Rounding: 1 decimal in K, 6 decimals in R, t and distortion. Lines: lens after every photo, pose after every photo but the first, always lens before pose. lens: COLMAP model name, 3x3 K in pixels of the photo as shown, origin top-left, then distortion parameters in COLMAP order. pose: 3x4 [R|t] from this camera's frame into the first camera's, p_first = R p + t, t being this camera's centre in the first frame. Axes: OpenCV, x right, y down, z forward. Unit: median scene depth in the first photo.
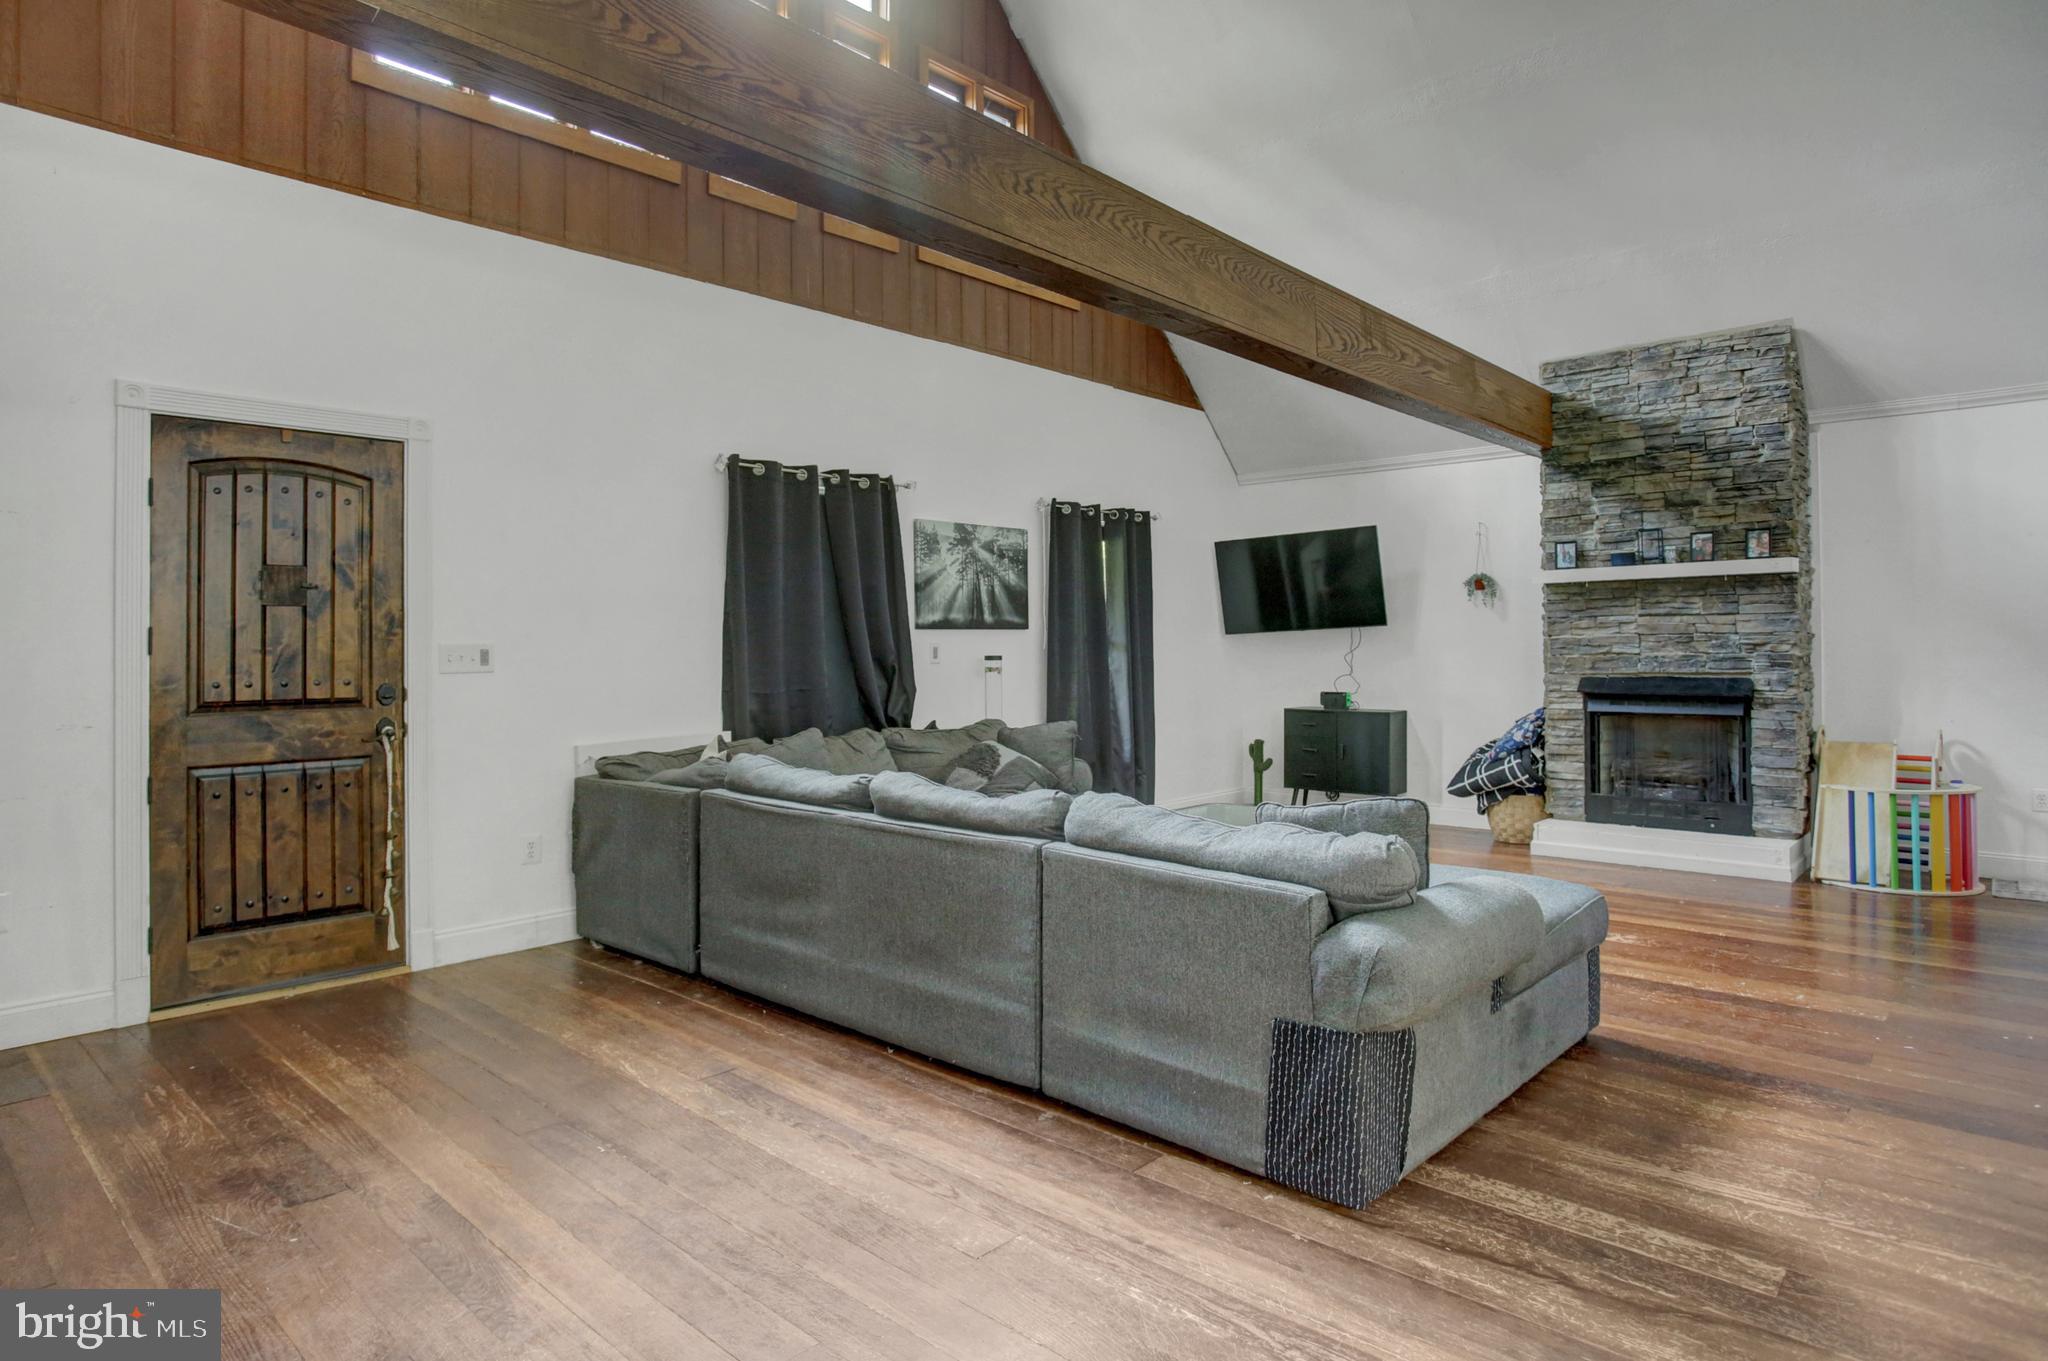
lens RADIAL K [[1145.1, 0, 996.4], [0, 1145.1, 625.1], [0, 0, 1]] dist [-0.087496, 0.056538]
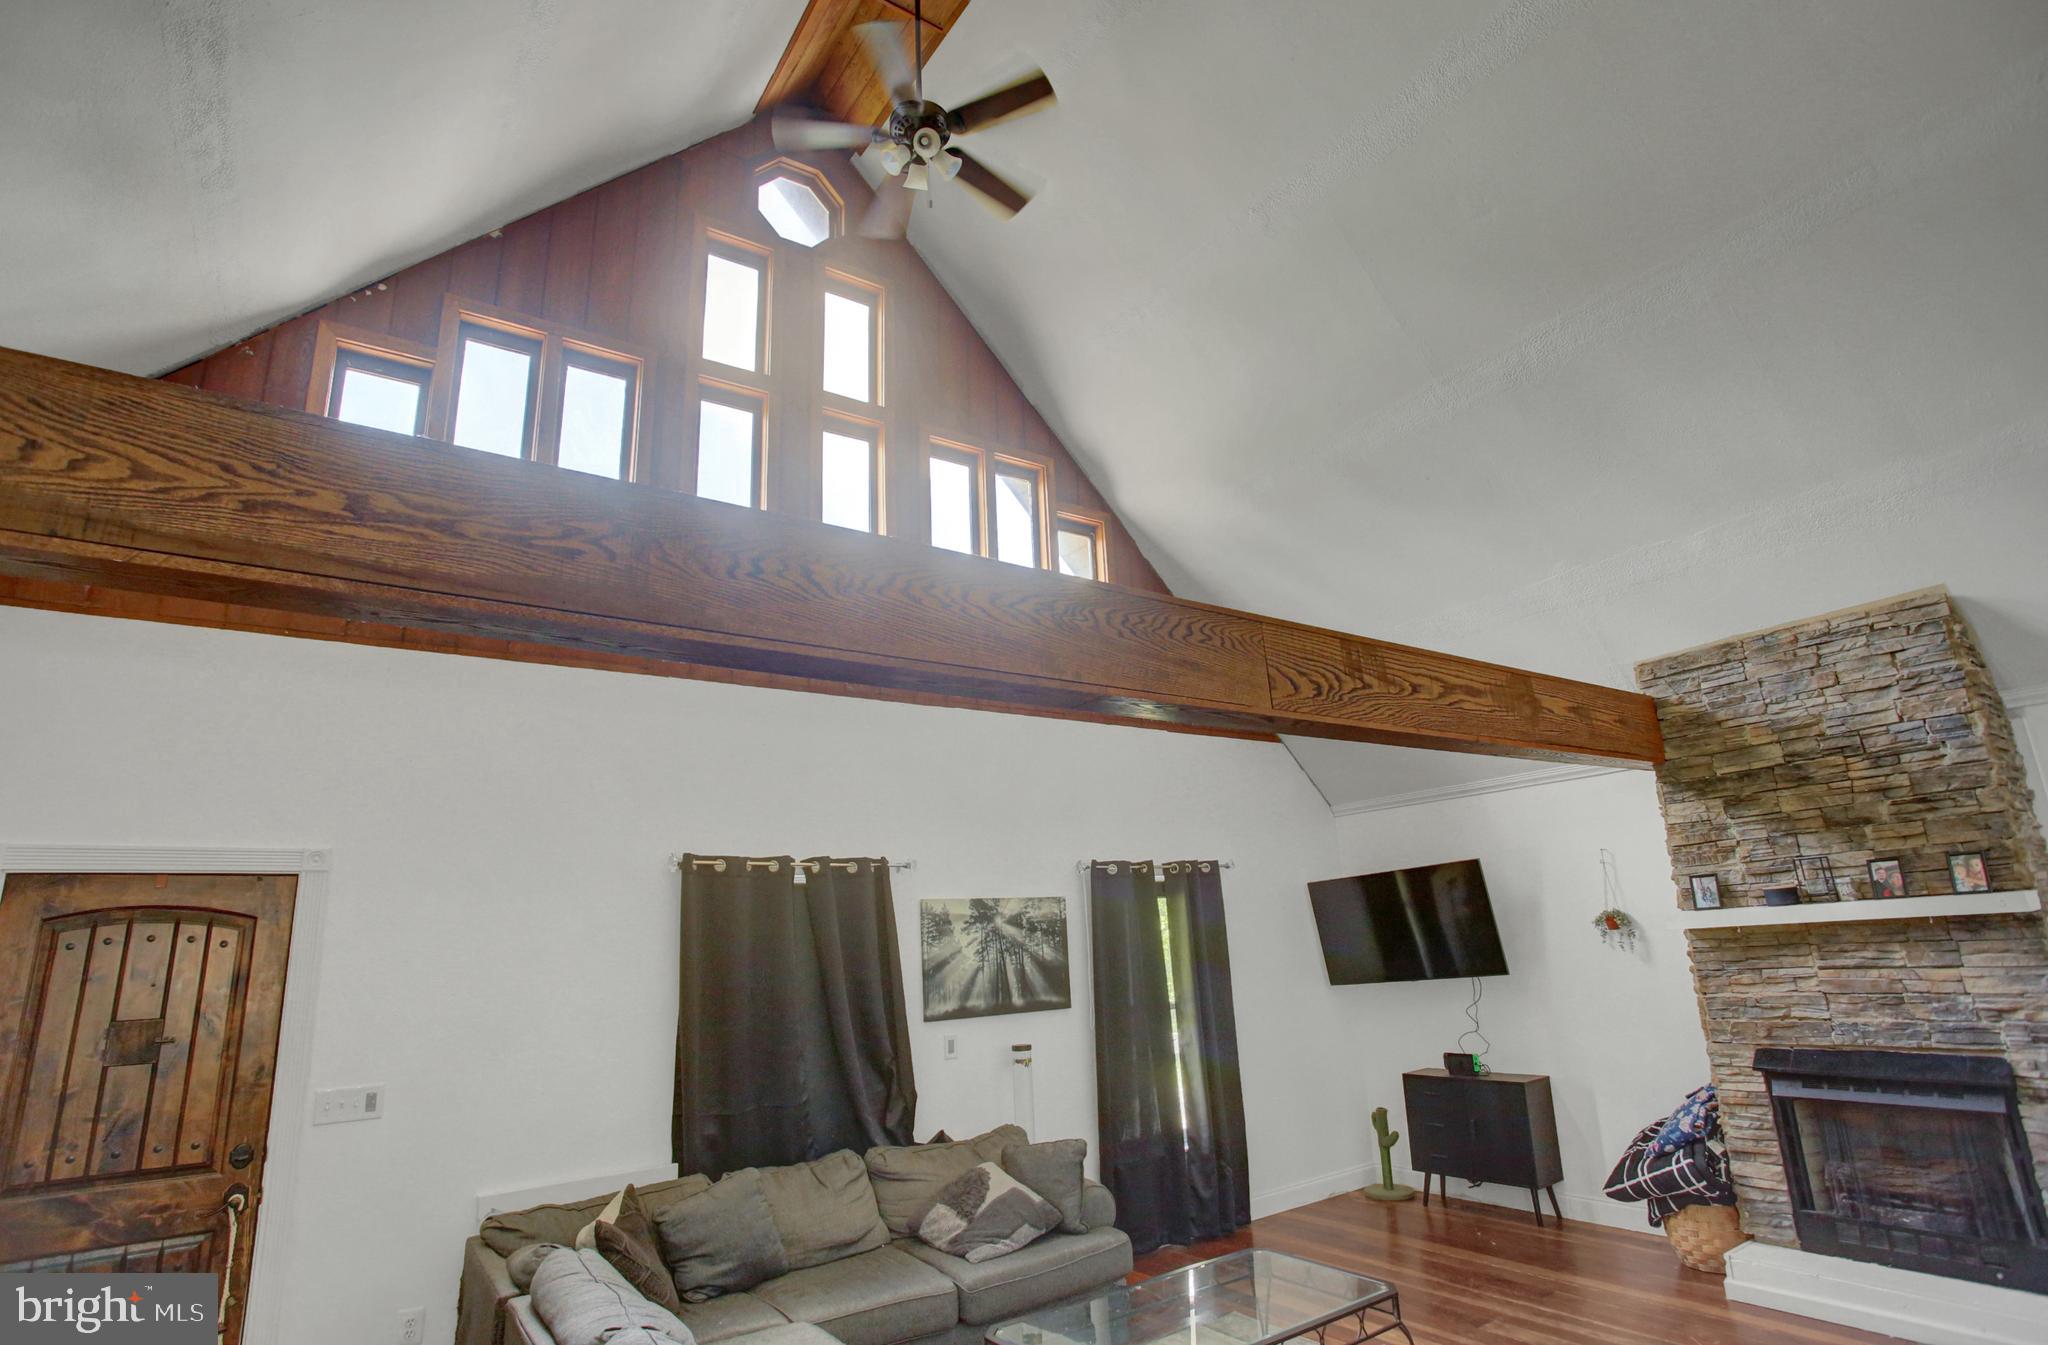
lens RADIAL K [[997.0, 0, 1019.4], [0, 997.0, 678.7], [0, 0, 1]] dist [-0.073309, 0.026620]
pose [[0.976401, -0.091378, -0.195680, 0.188957], [0.043063, 0.970258, -0.238213, -0.073719], [0.211628, 0.224165, 0.951296, 0.214236]]
